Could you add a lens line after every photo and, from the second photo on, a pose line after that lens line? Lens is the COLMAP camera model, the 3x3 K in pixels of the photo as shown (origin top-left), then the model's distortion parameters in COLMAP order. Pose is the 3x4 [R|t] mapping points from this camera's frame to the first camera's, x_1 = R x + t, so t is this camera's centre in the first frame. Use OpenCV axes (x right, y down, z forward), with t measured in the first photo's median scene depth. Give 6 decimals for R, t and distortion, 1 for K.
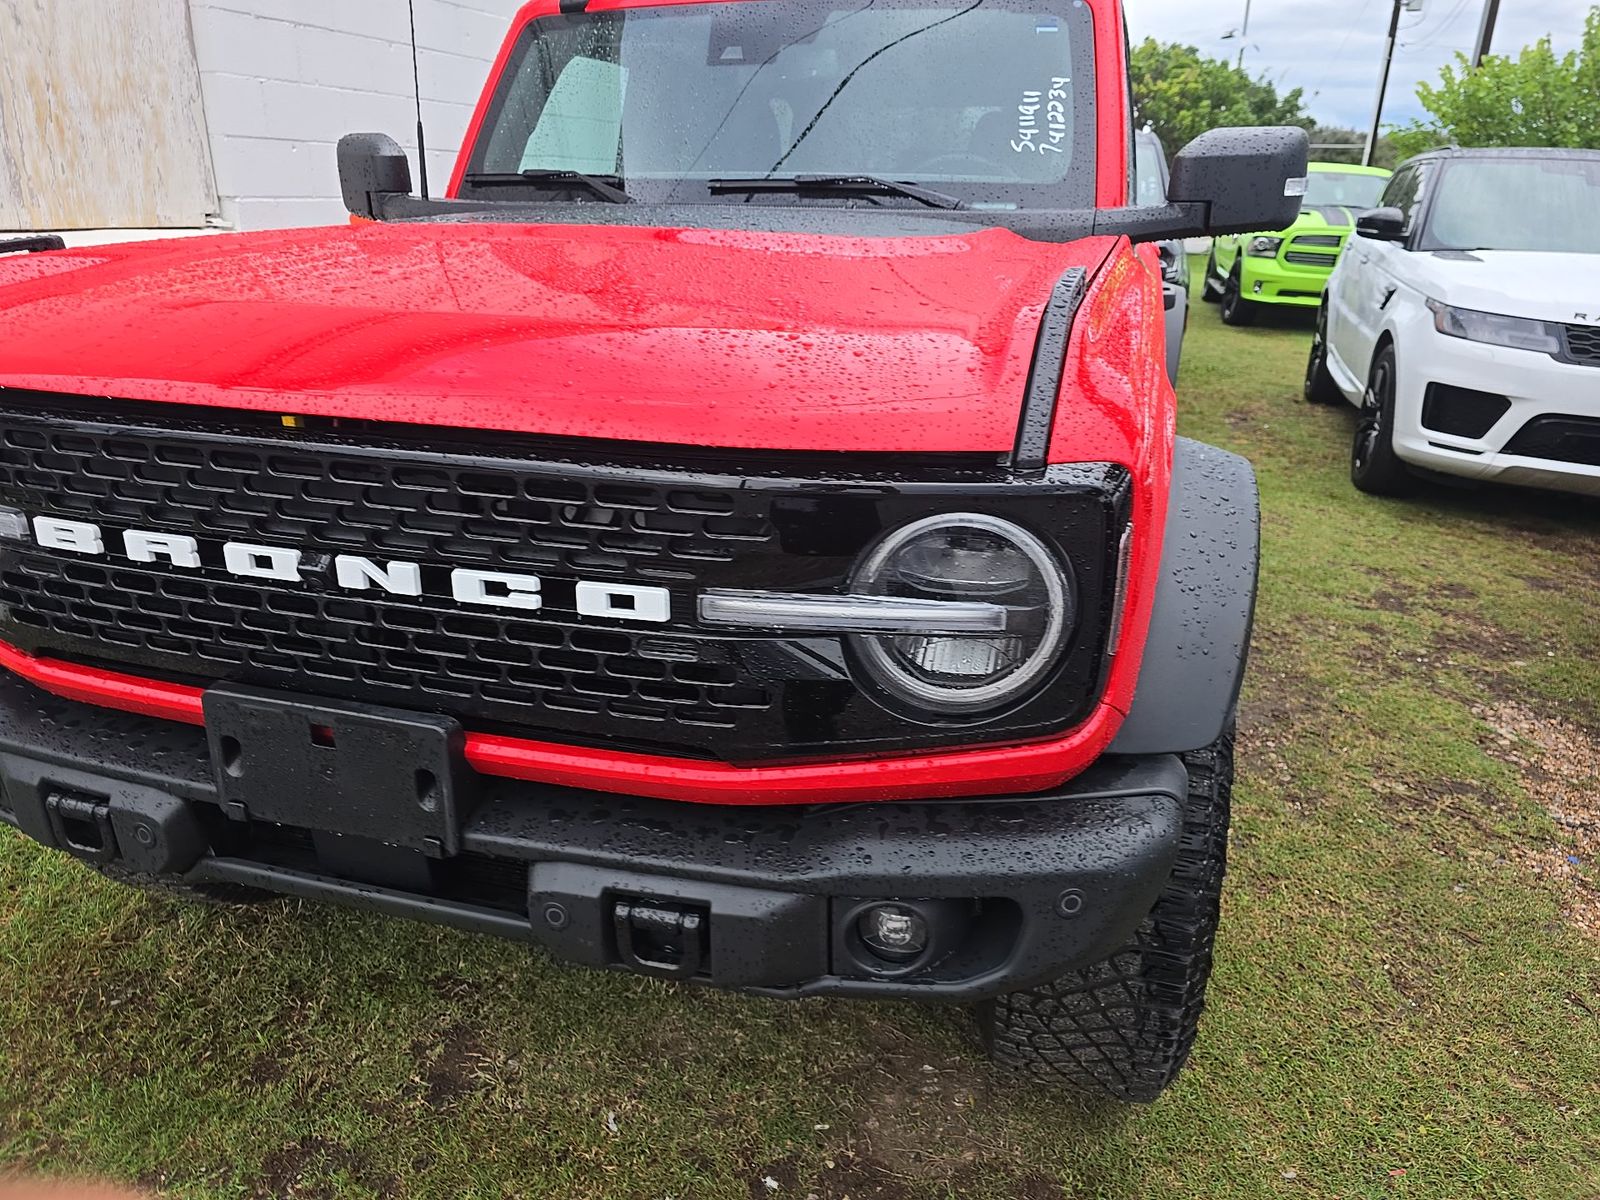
lens RADIAL K [[1083.5, 0, 775.7], [0, 1083.5, 595.7], [0, 0, 1]] dist [0.033931, -0.046740]
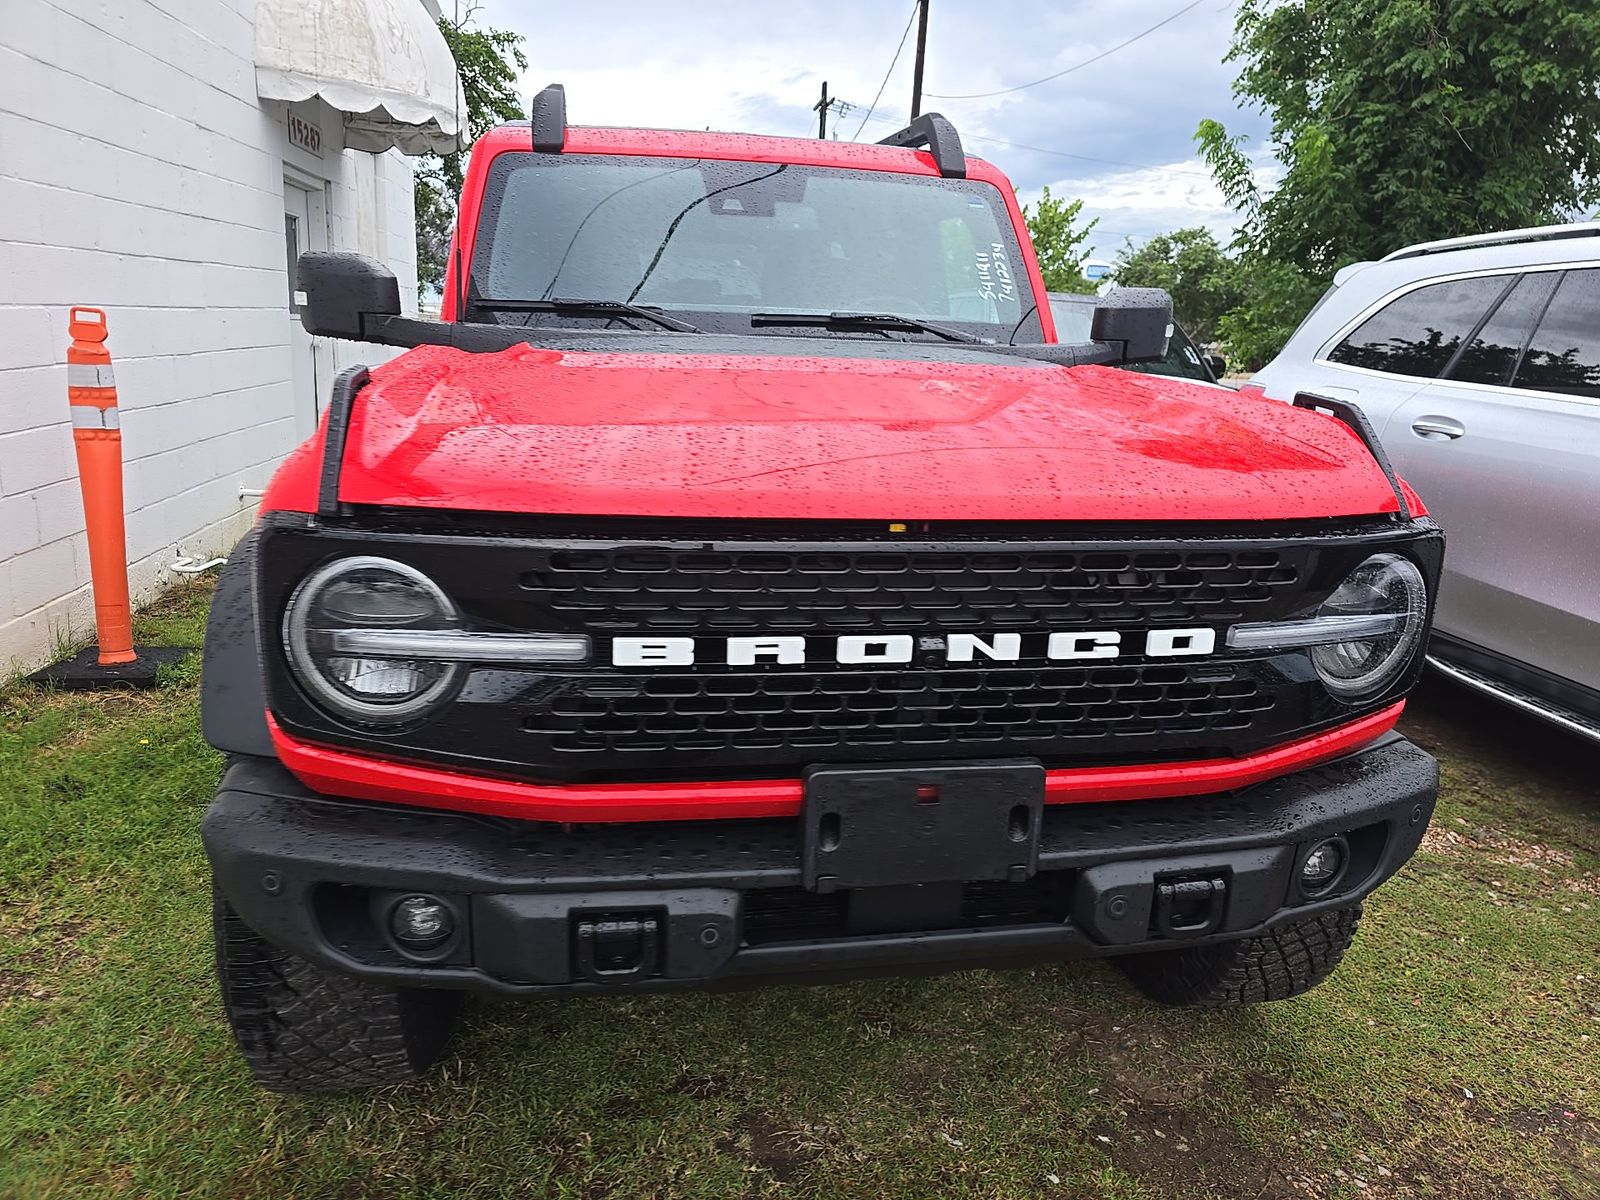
lens RADIAL K [[1084.6, 0, 797.7], [0, 1084.6, 590.7], [0, 0, 1]] dist [0.038215, -0.034195]
pose [[0.891980, -0.088109, 0.443406, -1.029159], [0.131553, 0.988966, -0.068122, -0.025194], [-0.432511, 0.119095, 0.893729, 0.002342]]
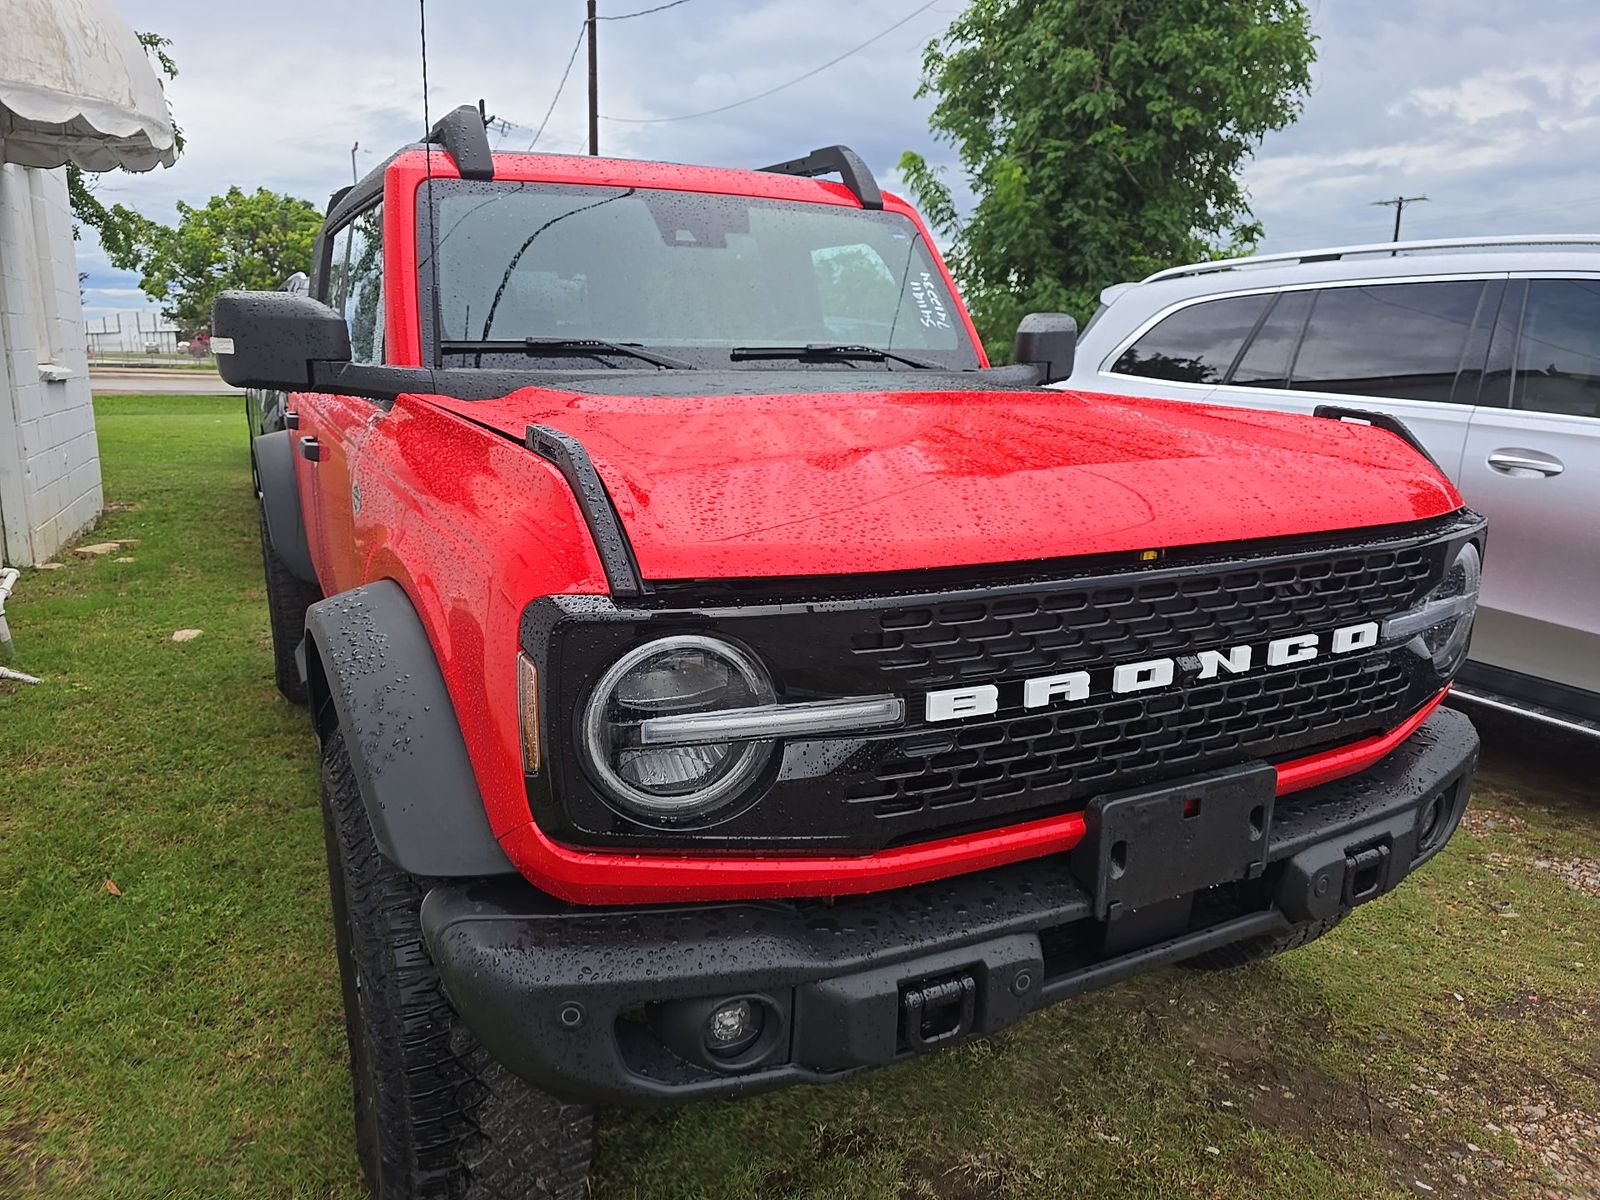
lens RADIAL K [[1079.7, 0, 800.0], [0, 1079.7, 600.0], [0, 0, 1]] dist [0.043735, -0.041223]
pose [[0.722161, -0.161488, 0.672611, -1.495113], [0.239668, 0.970551, -0.024303, -0.169103], [-0.648878, 0.178754, 0.739597, 0.349938]]
